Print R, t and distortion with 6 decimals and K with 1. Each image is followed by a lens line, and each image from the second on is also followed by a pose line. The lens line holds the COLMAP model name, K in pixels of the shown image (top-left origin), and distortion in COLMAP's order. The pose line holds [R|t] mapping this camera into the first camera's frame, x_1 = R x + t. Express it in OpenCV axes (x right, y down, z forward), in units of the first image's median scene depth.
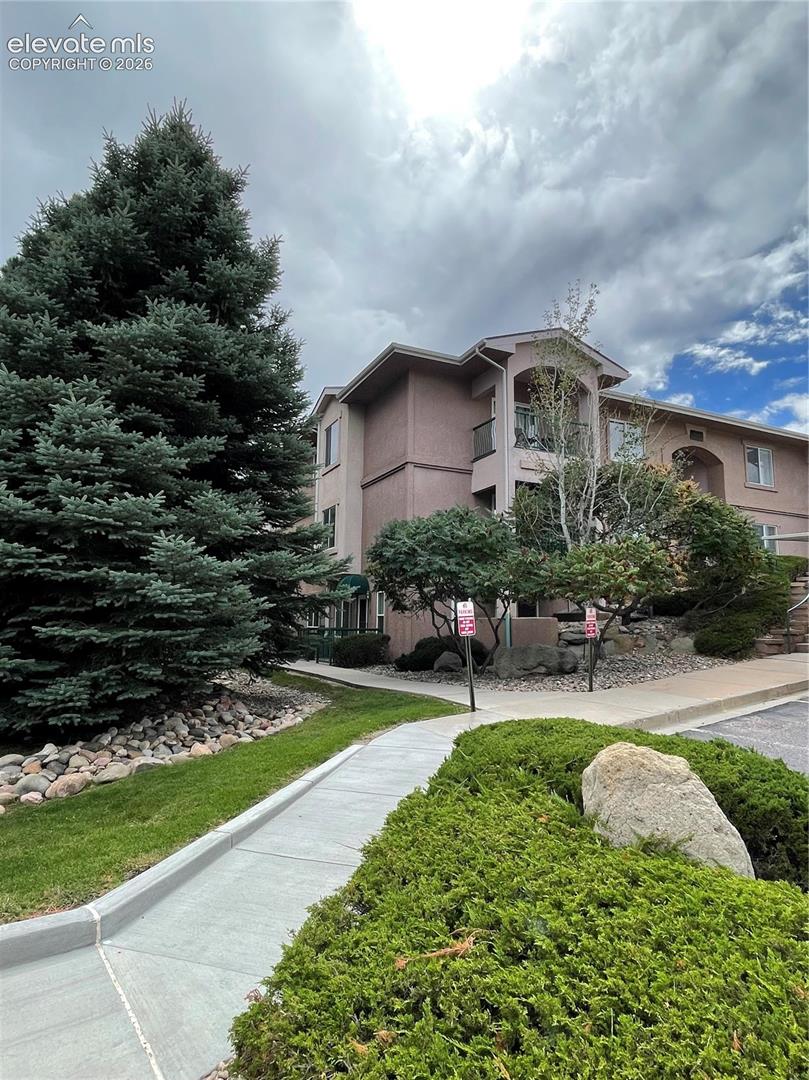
lens RADIAL K [[635.9, 0, 397.8], [0, 635.9, 543.6], [0, 0, 1]] dist [0.011078, -0.020586]
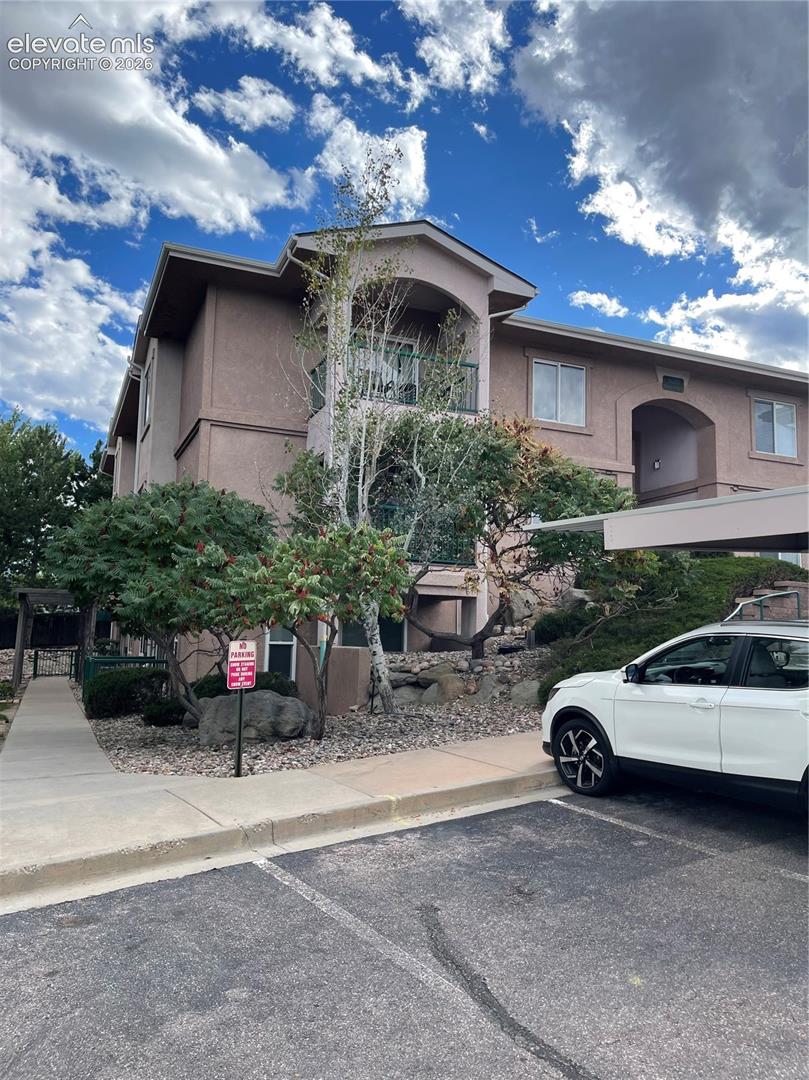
lens RADIAL K [[797.8, 0, 447.0], [0, 797.8, 555.5], [0, 0, 1]] dist [0.024856, 0.001186]
pose [[0.999497, 0.003575, -0.031523, 0.324870], [-0.002922, 0.999781, 0.020743, 0.001324], [0.031590, -0.020640, 0.999288, 0.147295]]
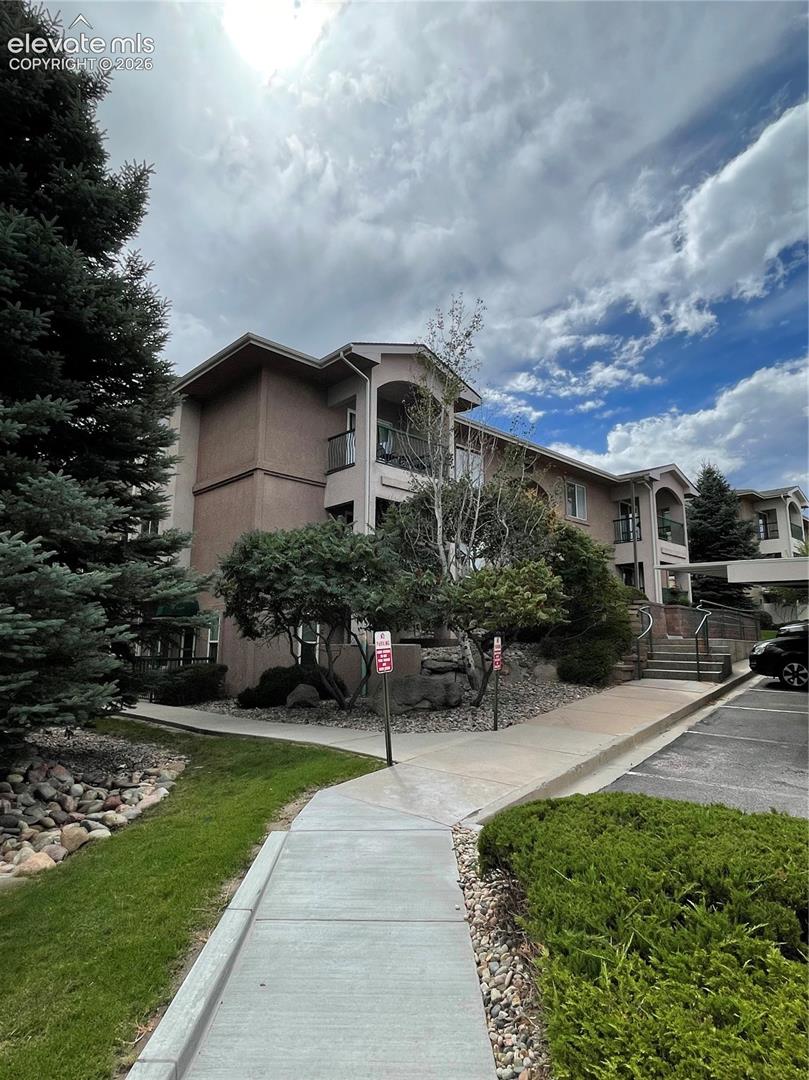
lens RADIAL K [[635.9, 0, 394.9], [0, 635.9, 544.5], [0, 0, 1]] dist [0.011078, -0.020586]
pose [[0.948064, 0.044475, 0.314955, -0.079890], [-0.034433, 0.998708, -0.037378, 0.004535], [-0.316211, 0.024591, 0.948370, 0.109701]]
